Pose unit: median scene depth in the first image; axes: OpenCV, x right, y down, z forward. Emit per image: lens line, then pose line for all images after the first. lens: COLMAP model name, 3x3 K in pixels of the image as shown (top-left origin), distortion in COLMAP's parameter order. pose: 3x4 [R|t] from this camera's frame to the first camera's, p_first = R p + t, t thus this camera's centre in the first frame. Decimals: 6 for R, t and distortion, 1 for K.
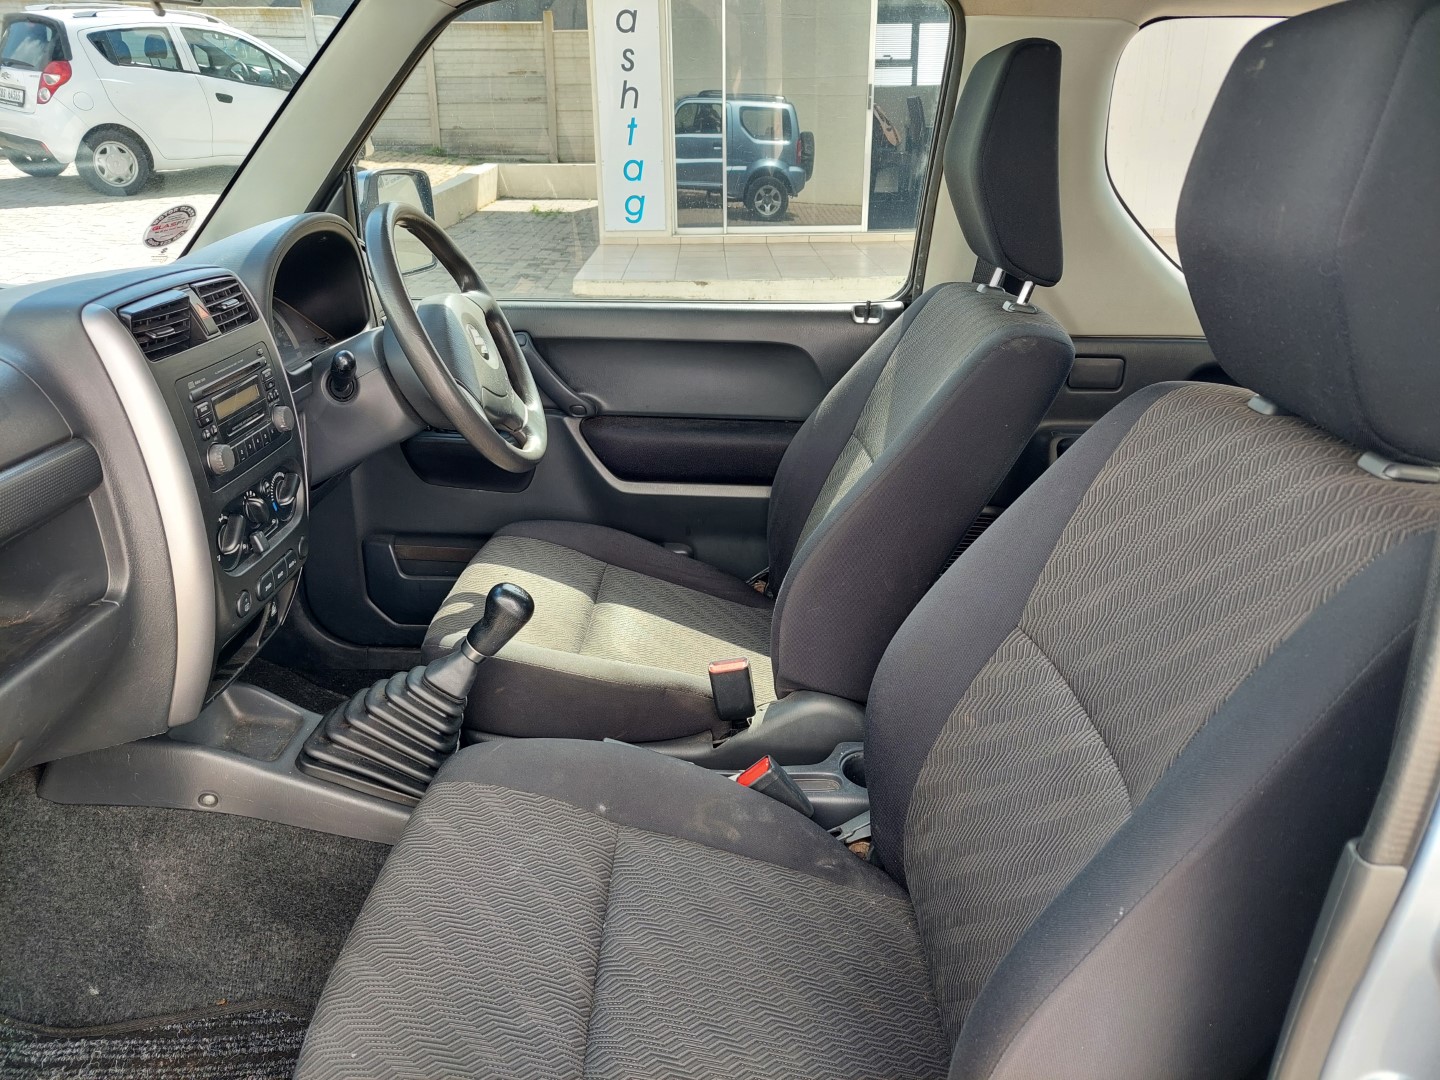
lens RADIAL K [[1000.3, 0, 719.6], [0, 1000.3, 562.2], [0, 0, 1]] dist [0.010897, 0.000196]
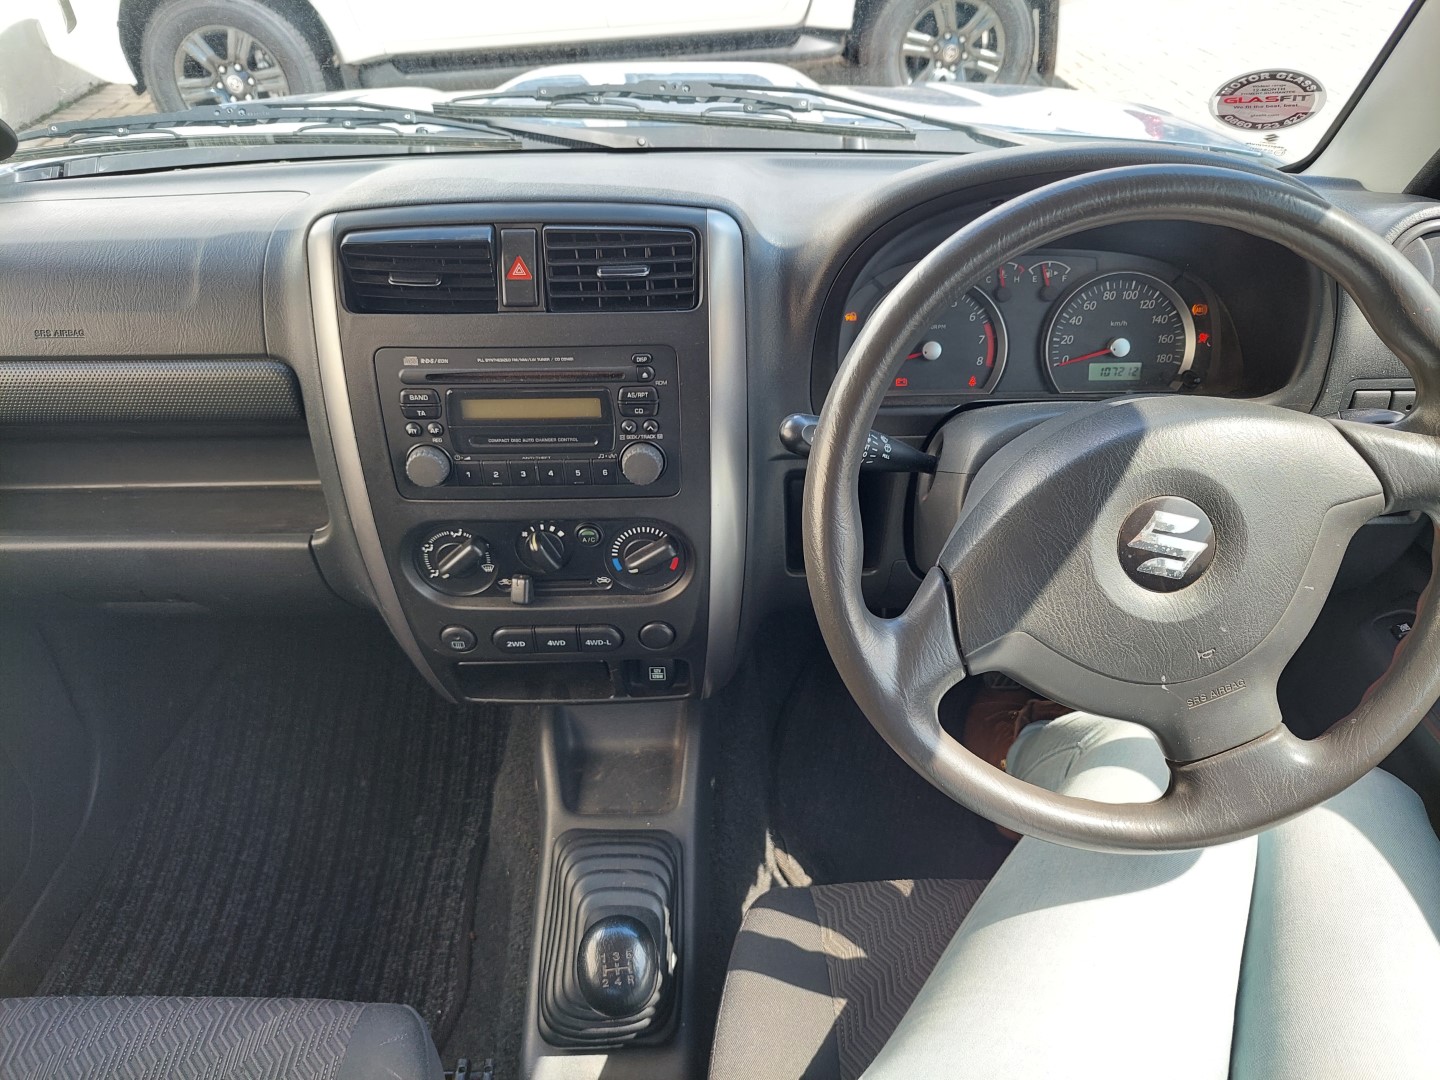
lens RADIAL K [[1065.6, 0, 728.7], [0, 1065.6, 539.6], [0, 0, 1]] dist [0.011651, -0.006532]
pose [[0.045212, 0.559075, -0.827883, 0.141475], [-0.400954, 0.769205, 0.497553, -0.468652], [0.914982, 0.309447, 0.258941, 0.916989]]
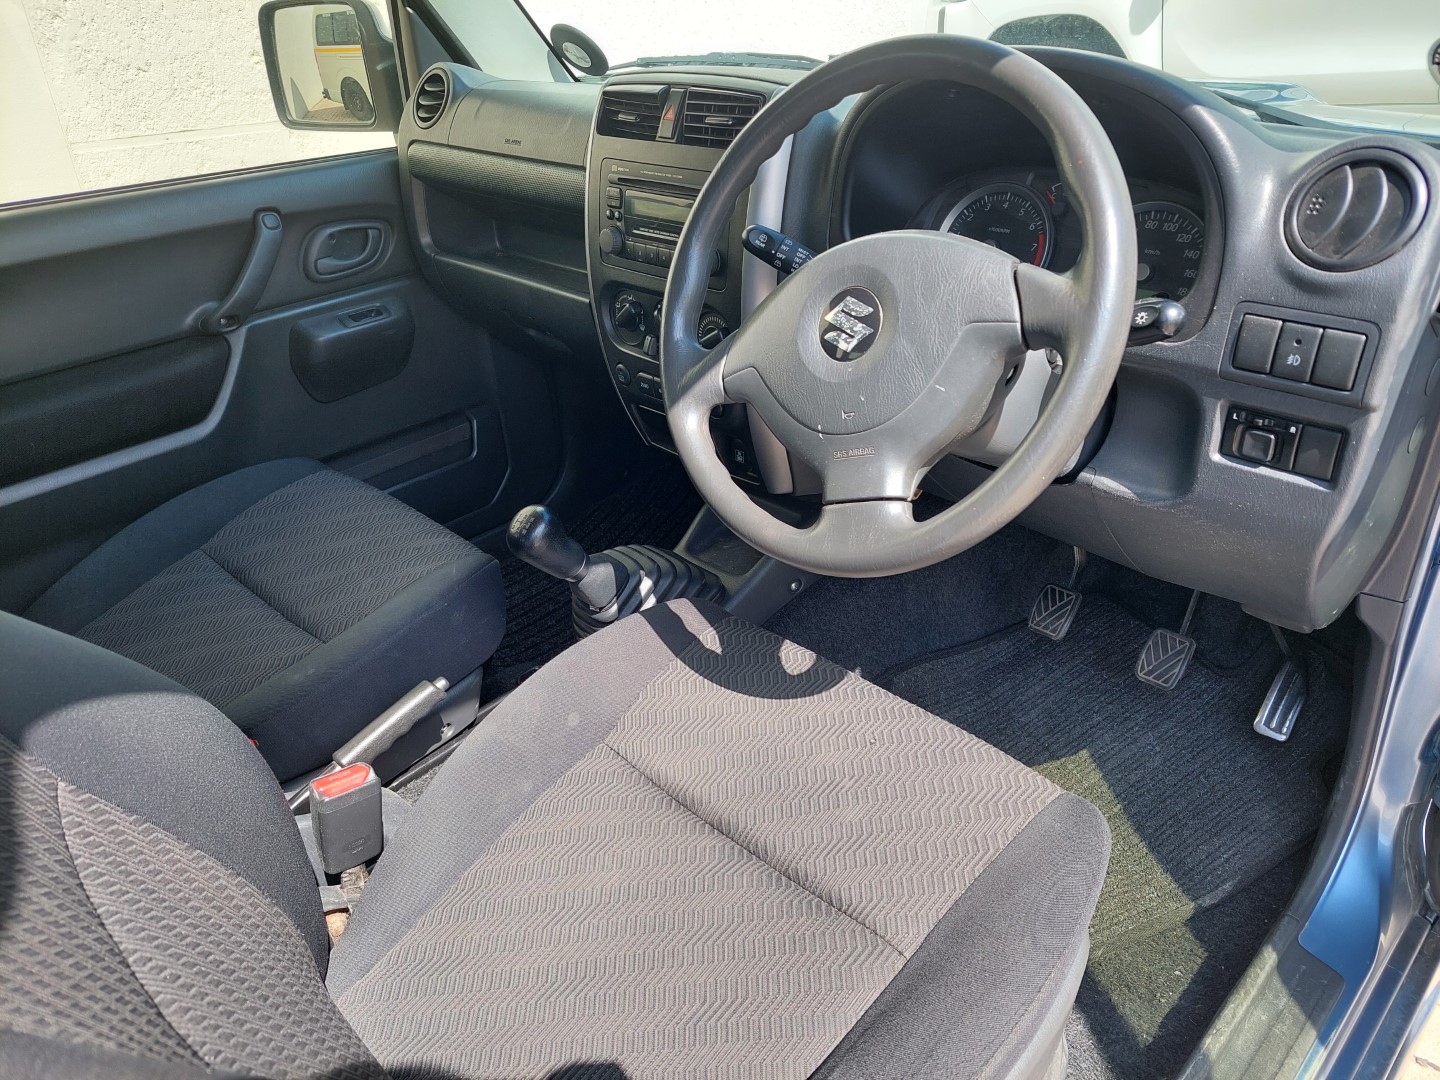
lens RADIAL K [[1000.3, 0, 719.6], [0, 1000.3, 562.2], [0, 0, 1]] dist [0.010897, 0.000196]
pose [[-0.665412, 0.414346, -0.620922, 0.235412], [-0.267168, 0.644511, 0.716399, -0.632919], [0.697028, 0.642591, -0.318165, 1.502710]]
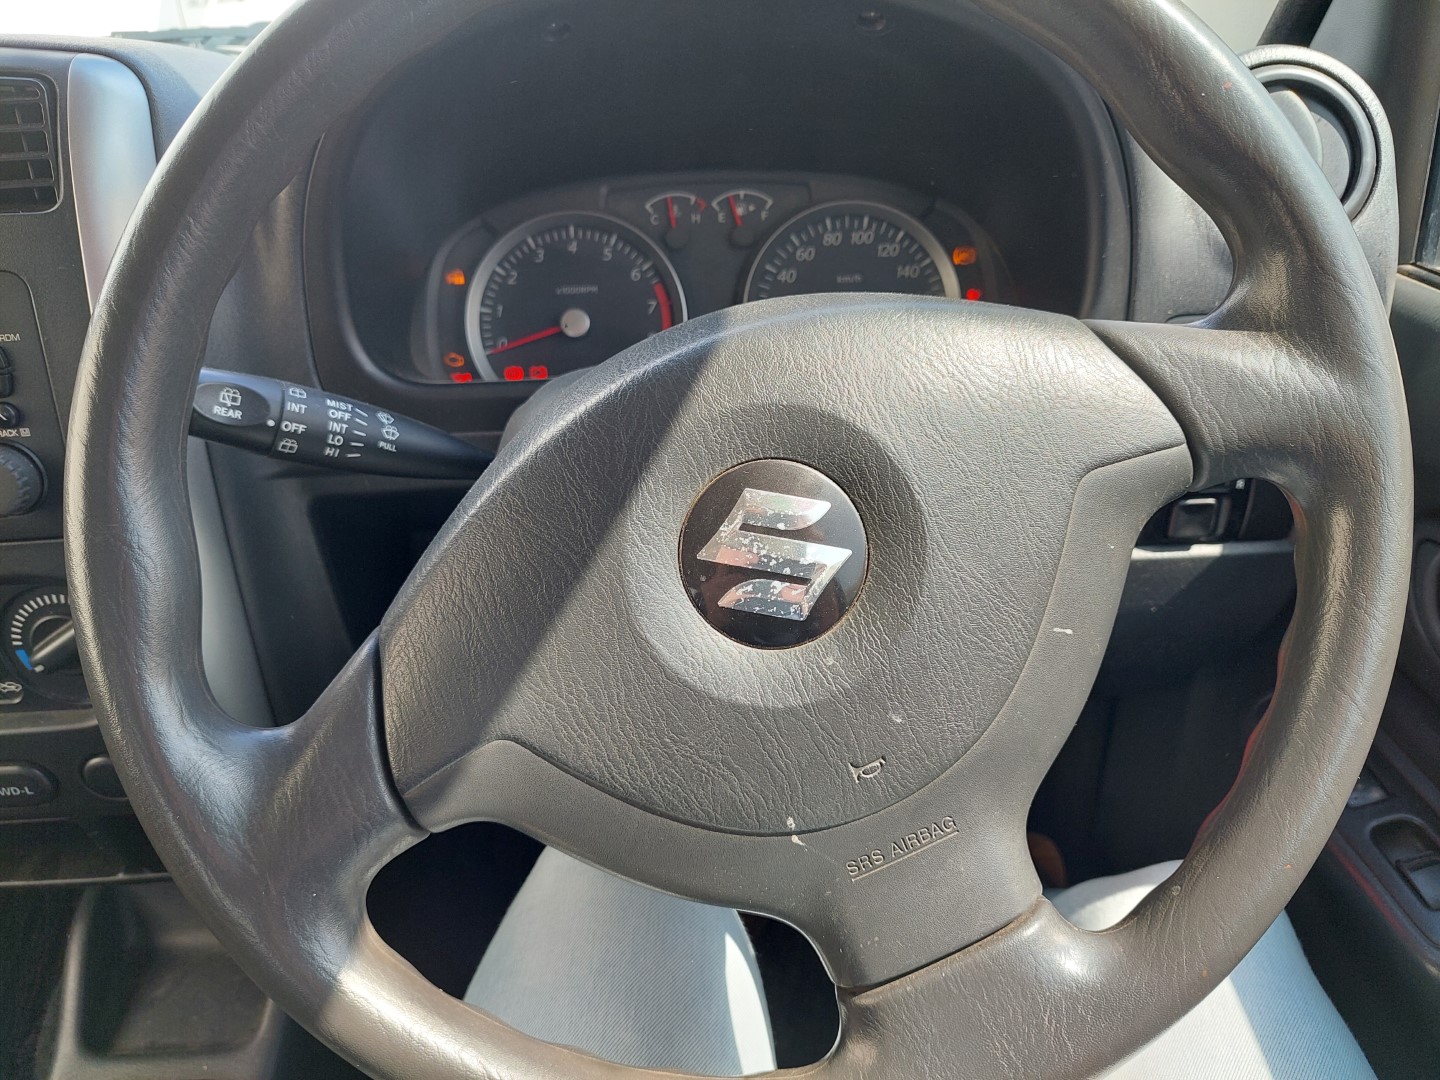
lens RADIAL K [[1078.8, 0, 720.0], [0, 1078.8, 540.0], [0, 0, 1]] dist [0.055818, -0.074629]
pose [[0.100270, 0.462374, -0.880997, -0.049260], [-0.390962, 0.832546, 0.392448, -0.394649], [0.914929, 0.305086, 0.264250, 1.169379]]
